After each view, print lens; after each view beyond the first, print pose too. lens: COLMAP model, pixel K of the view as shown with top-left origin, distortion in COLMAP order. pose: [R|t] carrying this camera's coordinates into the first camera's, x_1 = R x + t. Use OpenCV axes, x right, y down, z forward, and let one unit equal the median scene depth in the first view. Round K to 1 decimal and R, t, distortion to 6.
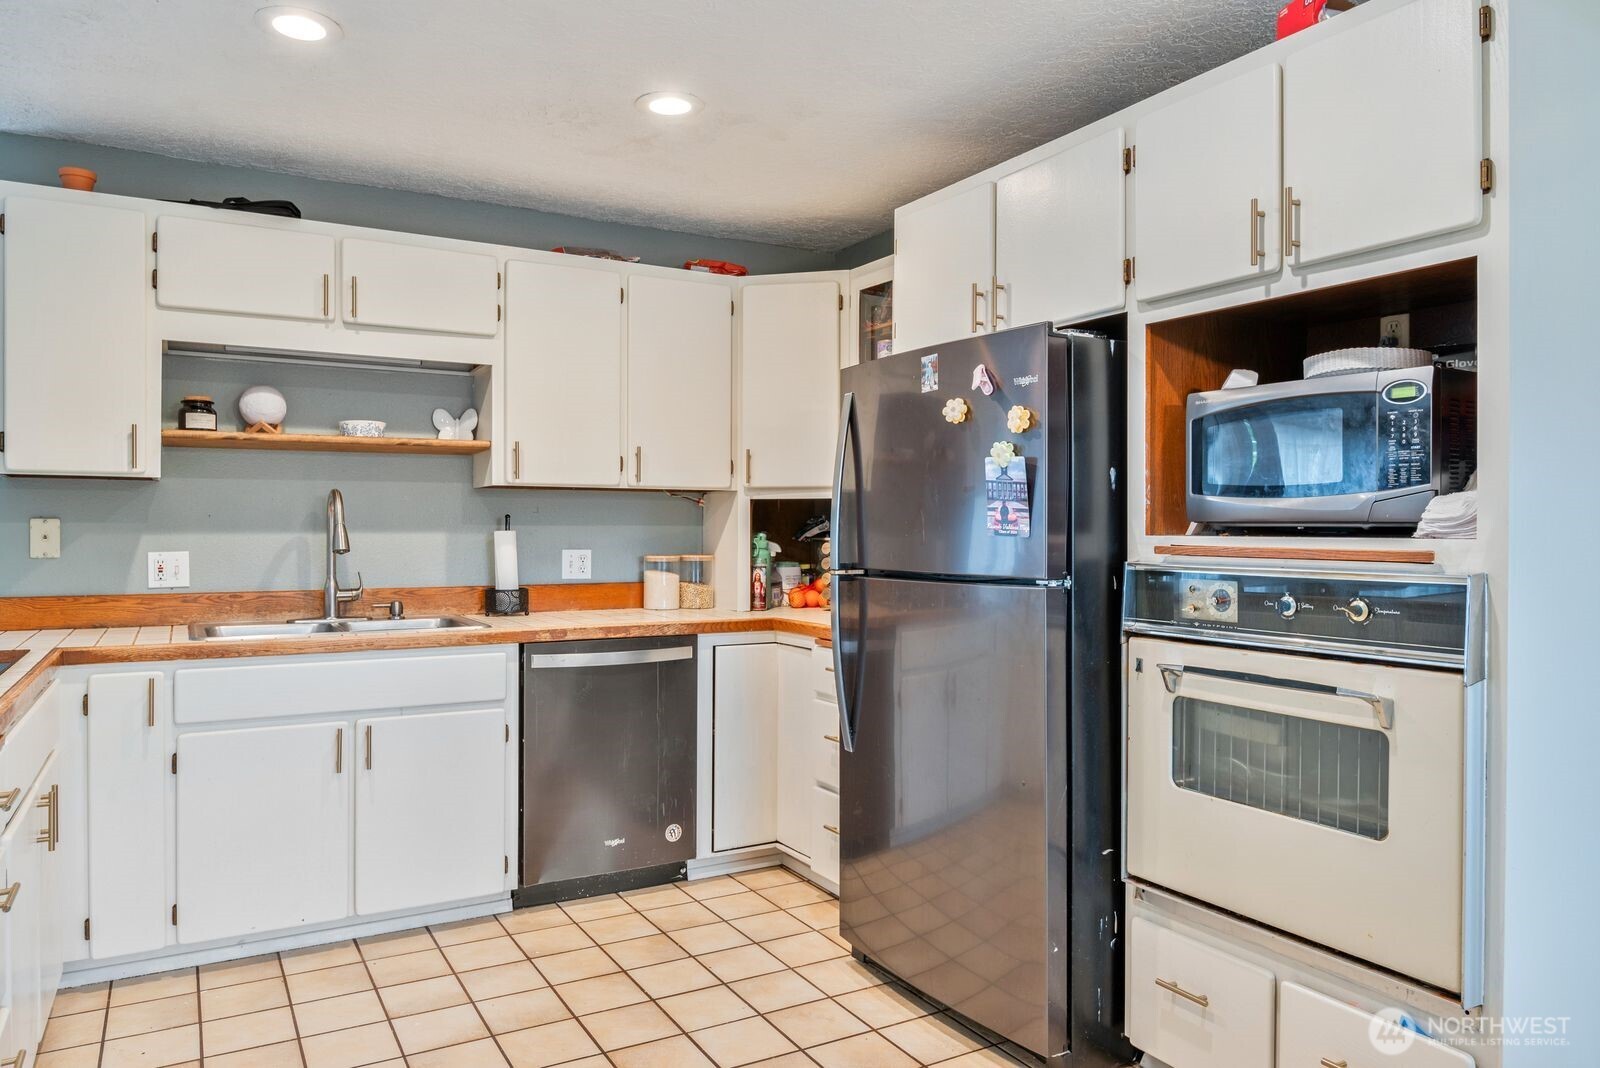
lens RADIAL K [[1077.6, 0, 797.8], [0, 1077.6, 538.0], [0, 0, 1]] dist [-0.002716, -0.016187]
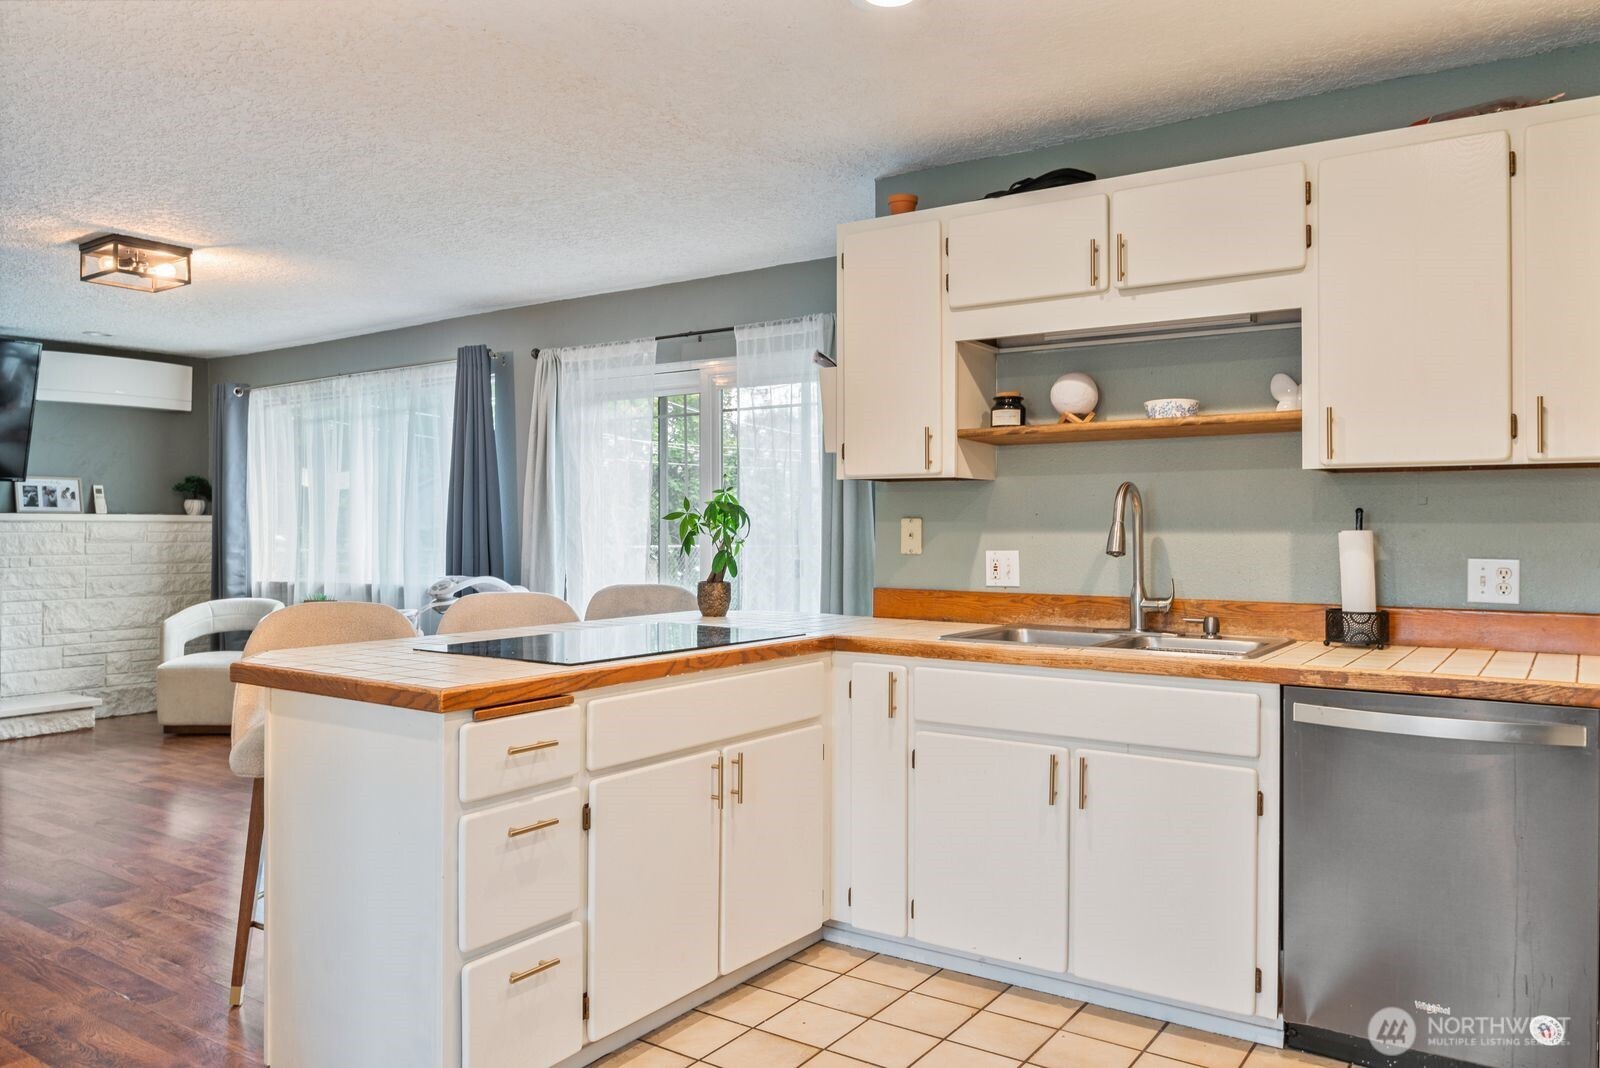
lens RADIAL K [[1156.3, 0, 800.0], [0, 1156.3, 534.0], [0, 0, 1]] dist [-0.007025, -0.005875]
pose [[0.434808, 0.004277, -0.900513, 0.302991], [-0.009326, 0.999956, 0.000246, -0.001276], [0.900475, 0.008291, 0.434829, 0.365516]]
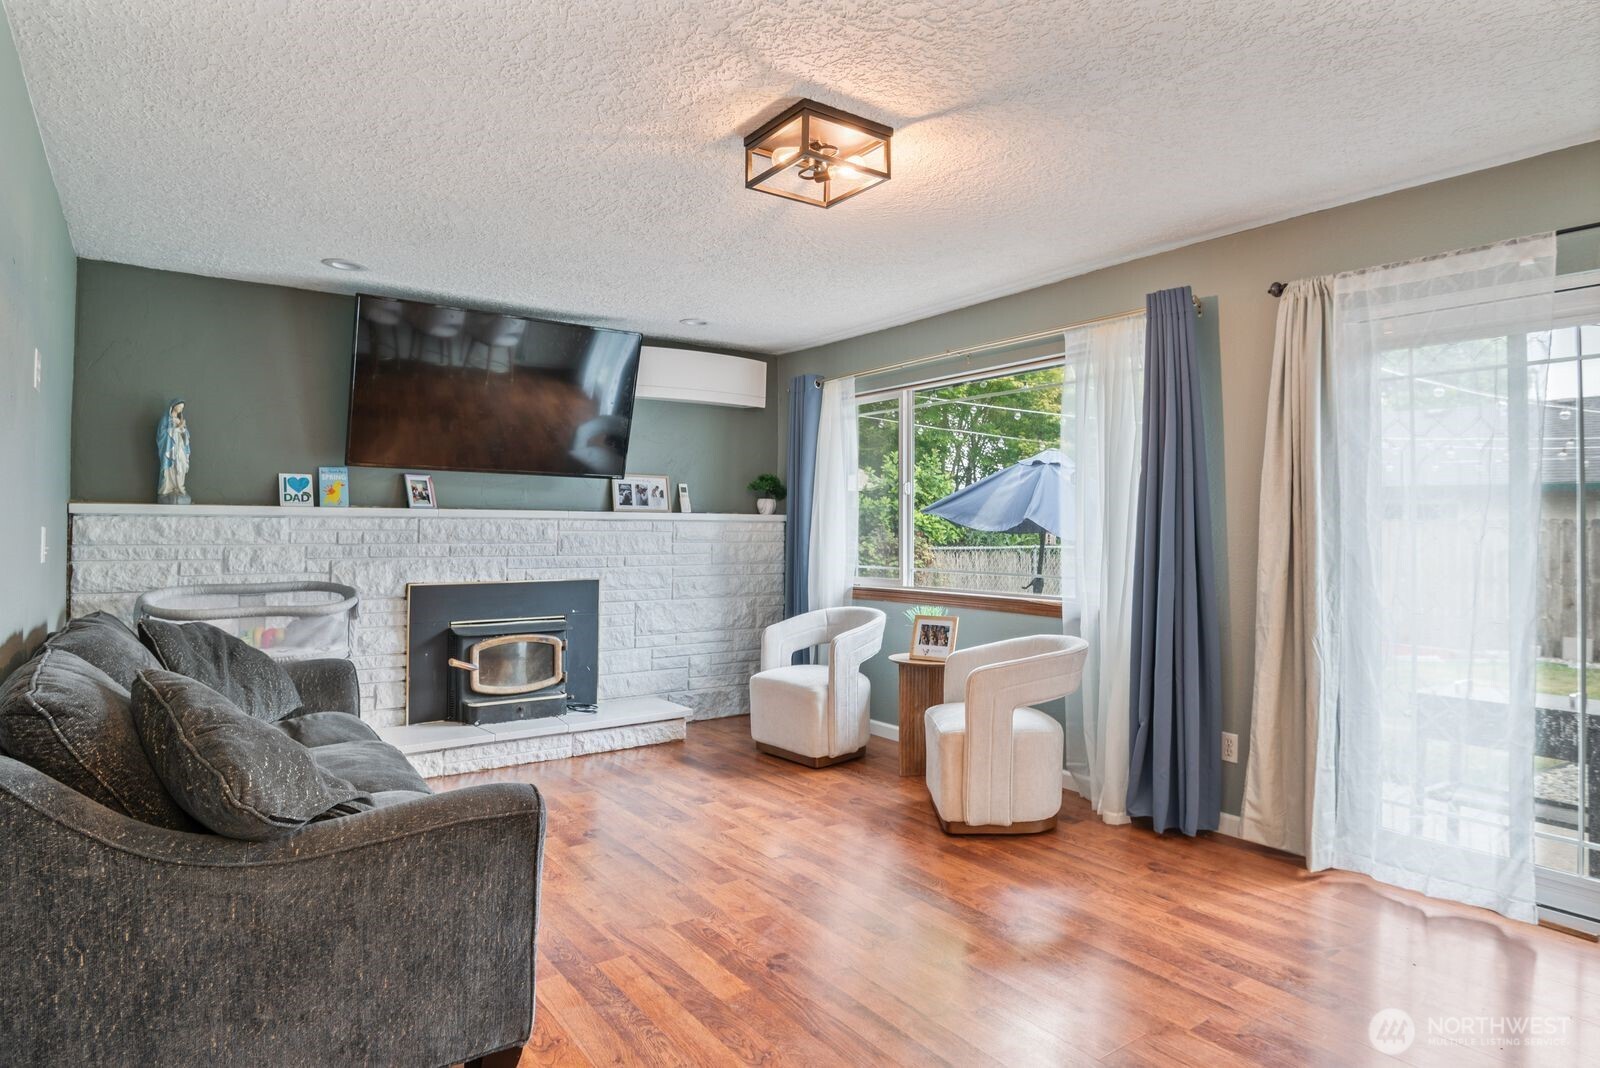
lens RADIAL K [[900.5, 0, 797.8], [0, 900.5, 526.9], [0, 0, 1]] dist [-0.001626, -0.001413]
pose [[0.108608, 0.003428, -0.994079, -0.541861], [-0.018979, 0.999819, 0.001374, -0.006608], [0.993903, 0.018717, 0.108653, 0.151076]]
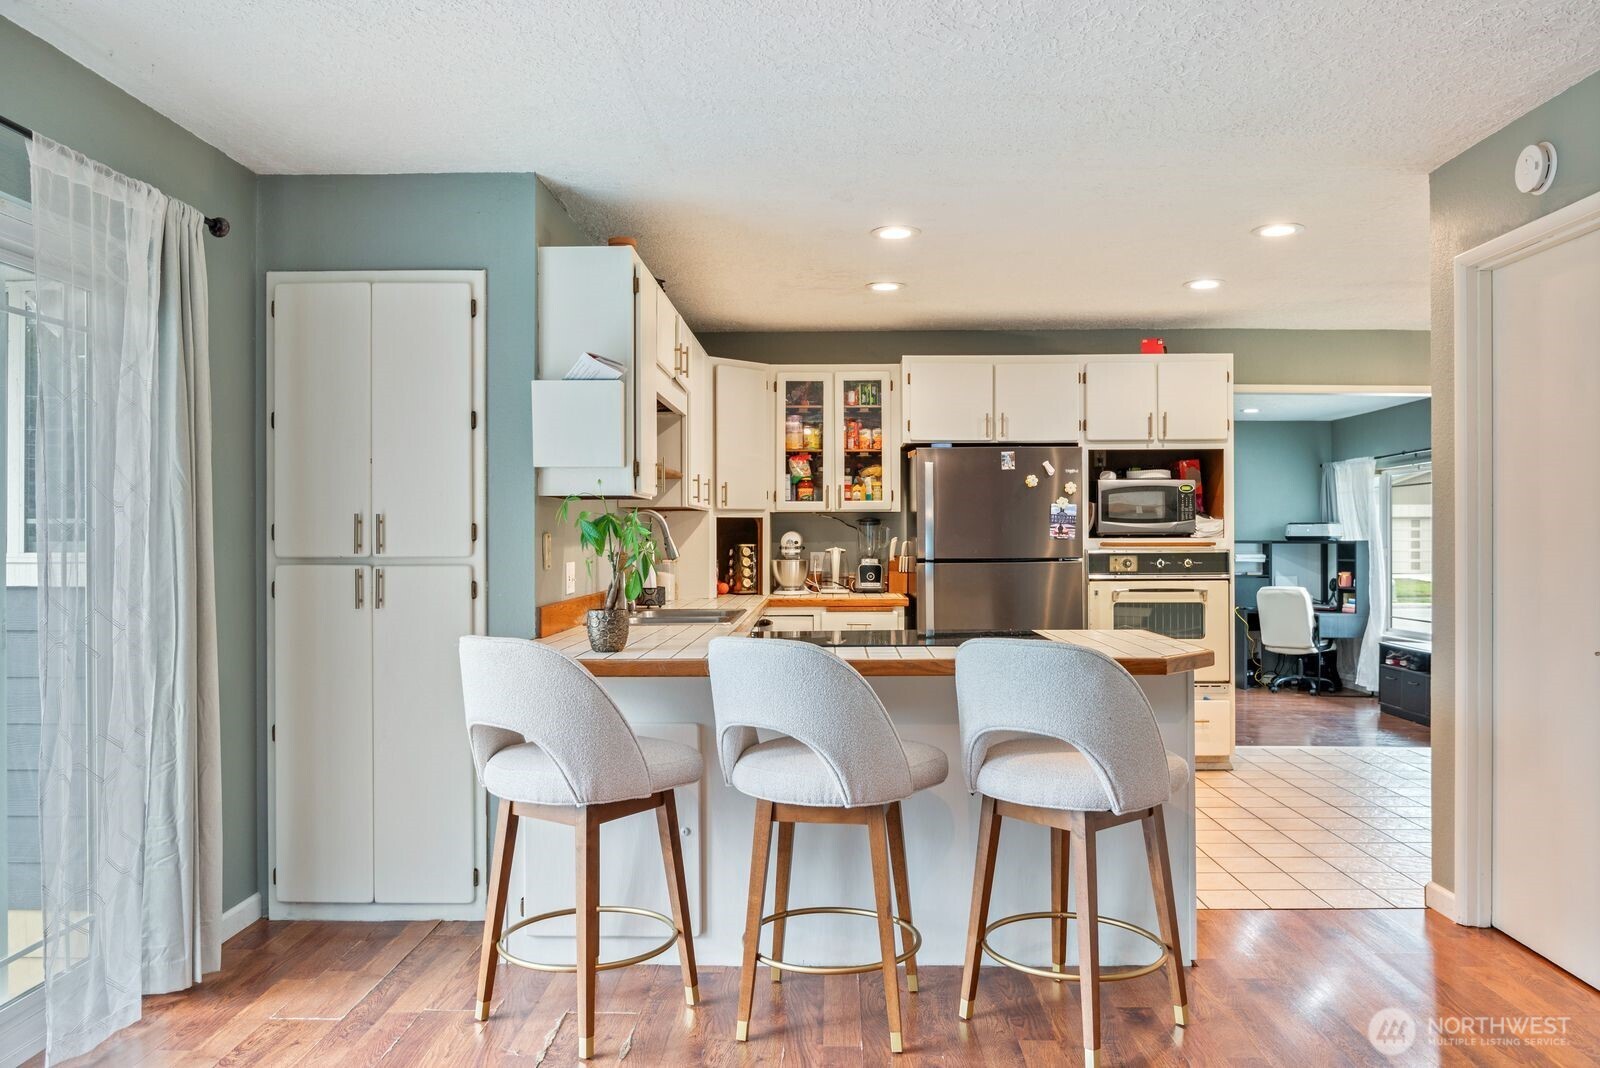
lens RADIAL K [[1077.6, 0, 797.8], [0, 1077.6, 538.0], [0, 0, 1]] dist [-0.002716, -0.016187]
pose [[0.517848, -0.005462, 0.855455, -1.423901], [0.014597, 0.999890, -0.002452, -0.005059], [-0.855348, 0.013757, 0.517871, 0.221789]]
